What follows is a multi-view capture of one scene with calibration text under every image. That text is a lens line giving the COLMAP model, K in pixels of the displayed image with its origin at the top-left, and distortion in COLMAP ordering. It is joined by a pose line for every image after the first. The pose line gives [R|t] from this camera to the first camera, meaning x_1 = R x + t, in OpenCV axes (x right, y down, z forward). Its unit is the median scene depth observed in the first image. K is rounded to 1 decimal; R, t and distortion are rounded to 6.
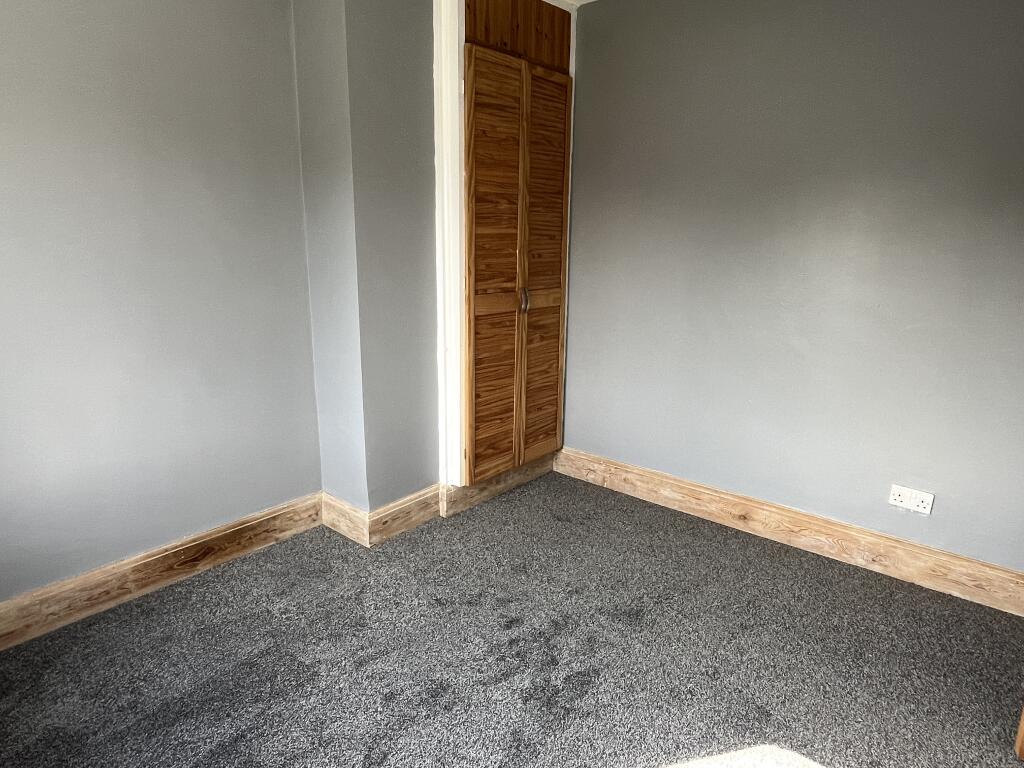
lens RADIAL K [[618.1, 0, 506.8], [0, 618.1, 383.0], [0, 0, 1]] dist [0.005354, -0.001480]
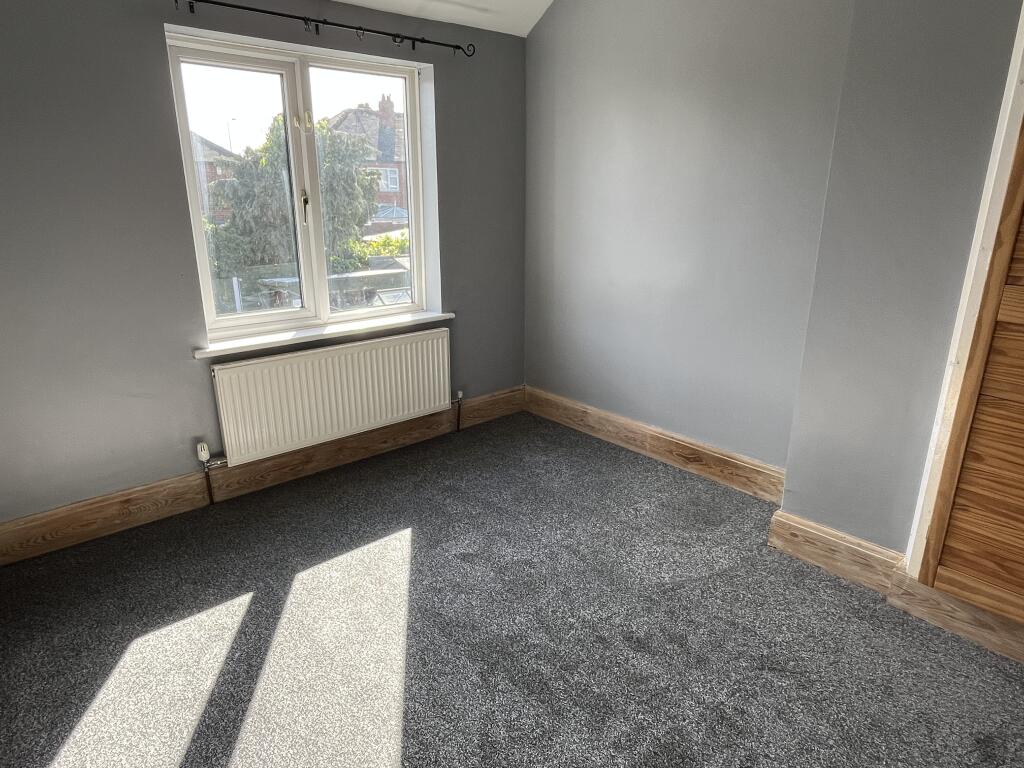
lens RADIAL K [[618.1, 0, 506.8], [0, 618.1, 383.0], [0, 0, 1]] dist [0.005354, -0.001480]
pose [[-0.146937, 0.281129, -0.948355, 0.641325], [-0.230827, 0.922545, 0.309242, -0.141660], [0.961836, 0.264345, -0.070663, 0.687145]]
